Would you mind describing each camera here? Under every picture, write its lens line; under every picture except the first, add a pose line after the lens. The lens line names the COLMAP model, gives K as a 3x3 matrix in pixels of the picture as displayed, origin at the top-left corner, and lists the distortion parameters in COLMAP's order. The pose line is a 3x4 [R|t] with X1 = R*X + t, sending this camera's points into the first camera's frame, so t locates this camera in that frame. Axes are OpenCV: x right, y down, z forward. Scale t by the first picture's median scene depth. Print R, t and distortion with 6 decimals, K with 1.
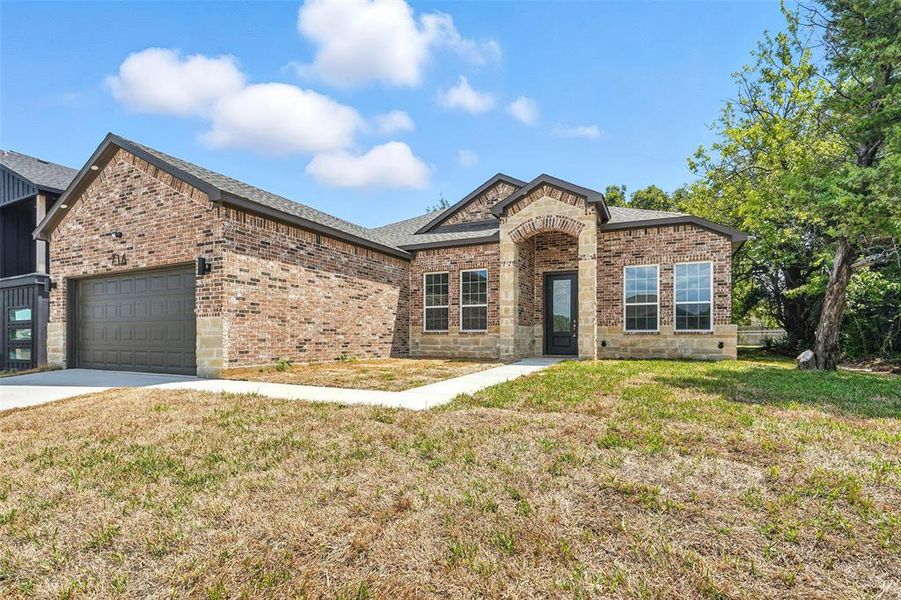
lens RADIAL K [[435.3, 0, 435.7], [0, 435.3, 337.1], [0, 0, 1]] dist [-0.004914, 0.000110]
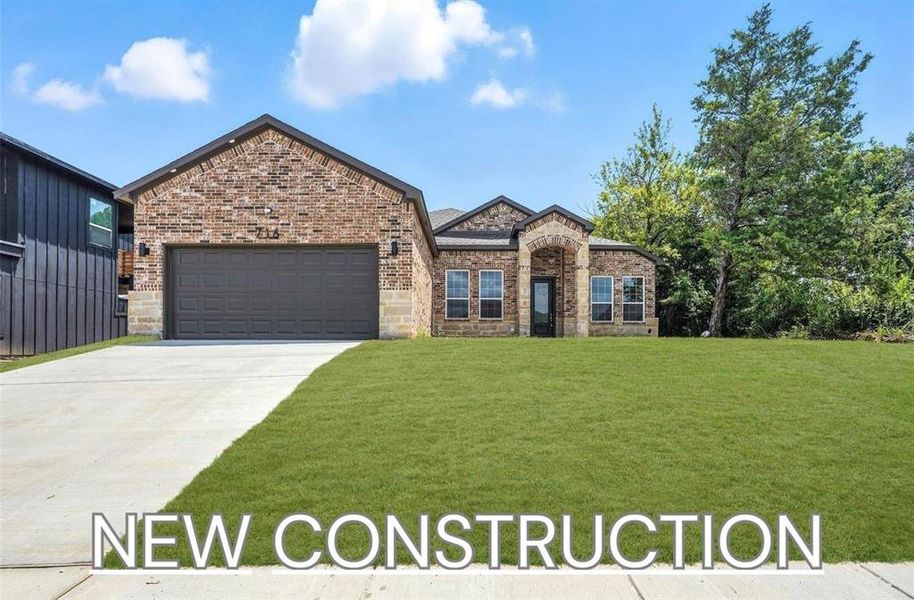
lens RADIAL K [[466.4, 0, 455.8], [0, 466.4, 348.6], [0, 0, 1]] dist [-0.000502, 0.000894]
pose [[0.899833, 0.005070, 0.436204, -0.690723], [-0.003362, 0.999983, -0.004686, 0.091448], [-0.436221, 0.002750, 0.899835, -0.193973]]
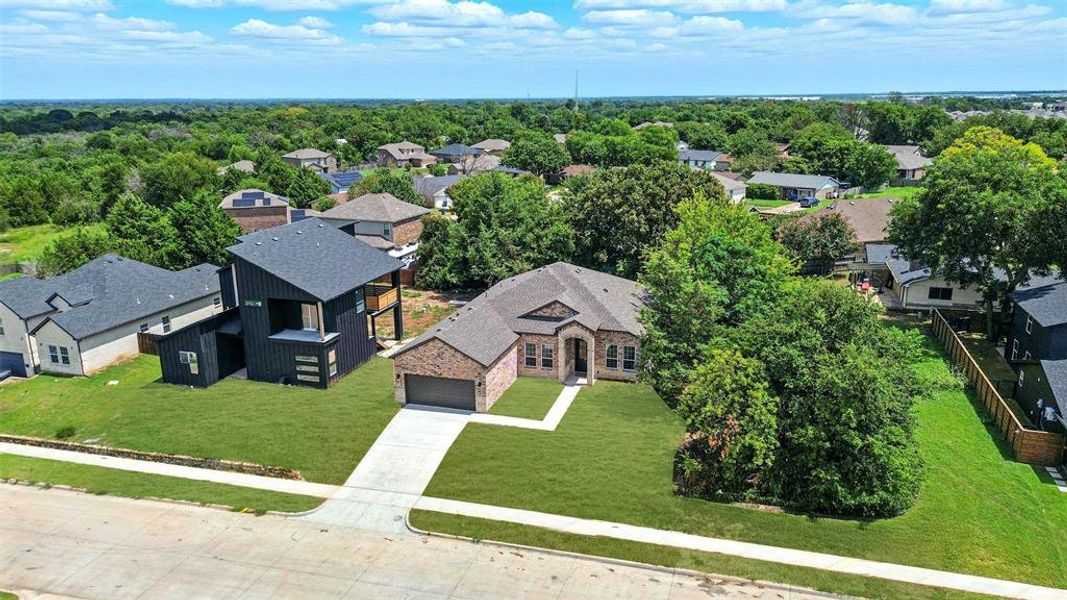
lens RADIAL K [[775.0, 0, 533.5], [0, 775.0, 300.0], [0, 0, 1]] dist [0.000335, -0.000002]
pose [[0.984184, -0.056336, 0.167953, -0.809653], [0.011215, 0.965999, 0.258301, -1.757587], [-0.176794, -0.252332, 0.951353, -3.515758]]
